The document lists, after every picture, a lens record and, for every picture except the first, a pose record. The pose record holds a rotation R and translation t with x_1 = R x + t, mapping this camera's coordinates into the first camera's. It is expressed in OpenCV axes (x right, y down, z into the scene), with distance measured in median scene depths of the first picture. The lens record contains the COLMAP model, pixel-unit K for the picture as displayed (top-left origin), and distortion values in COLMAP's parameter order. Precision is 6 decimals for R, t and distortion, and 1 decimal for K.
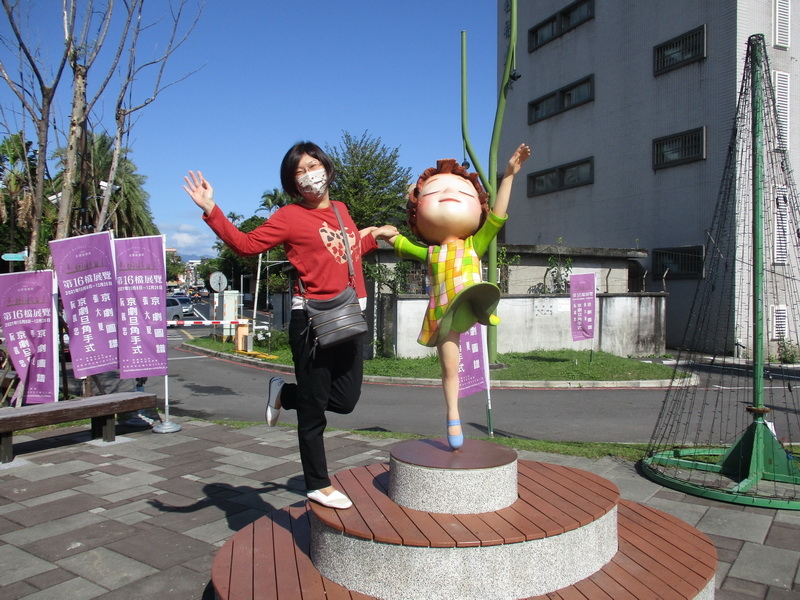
lens RADIAL K [[671.5, 0, 397.5], [0, 671.5, 300.1], [0, 0, 1]] dist [-0.025122, 0.003154]
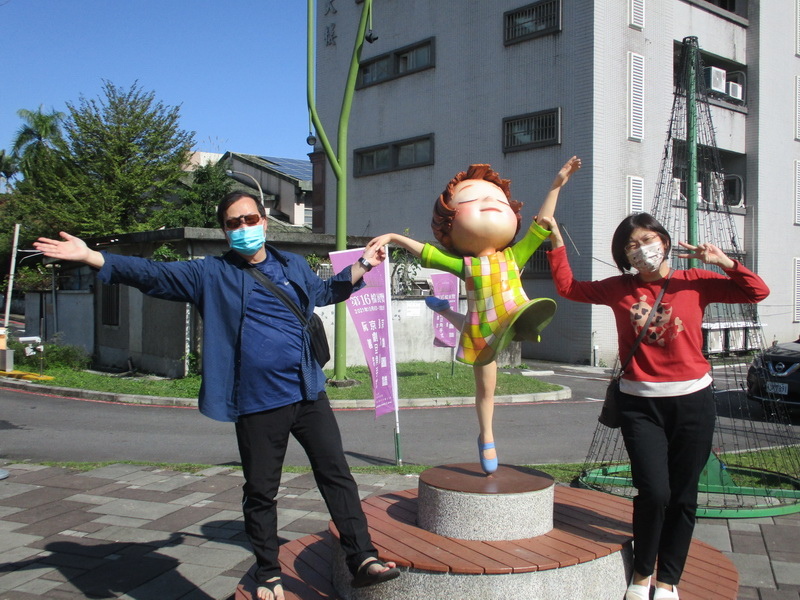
lens RADIAL K [[840.8, 0, 401.1], [0, 840.8, 298.9], [0, 0, 1]] dist [-0.052790, 0.000000]
pose [[0.960226, 0.001455, 0.279220, -0.067528], [-0.001184, 0.999999, -0.001139, -0.003963], [-0.279221, 0.000763, 0.960226, -0.017595]]
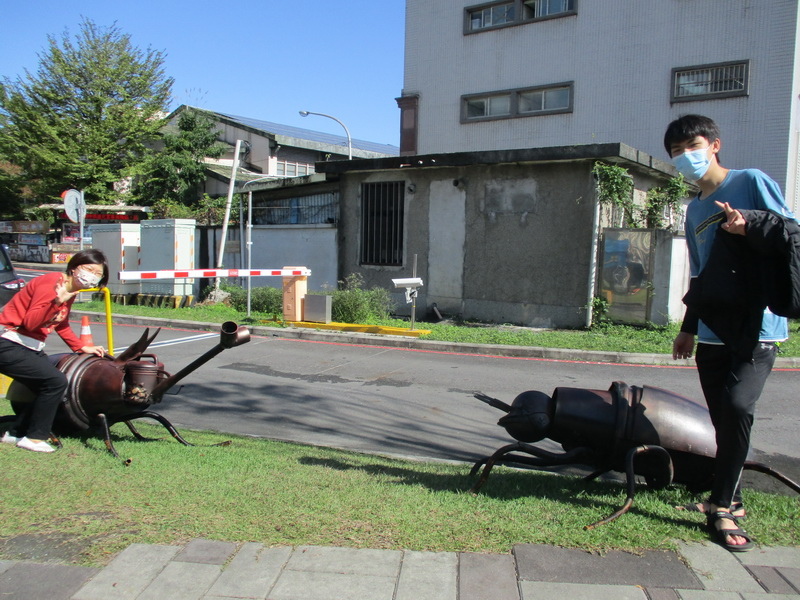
lens RADIAL K [[671.5, 0, 398.2], [0, 671.5, 301.0], [0, 0, 1]] dist [-0.025122, 0.003154]
pose [[0.857365, -0.023025, 0.514193, -0.532587], [-0.014625, 0.997506, 0.069053, 0.019303], [-0.514501, -0.066724, 0.854890, 0.541815]]
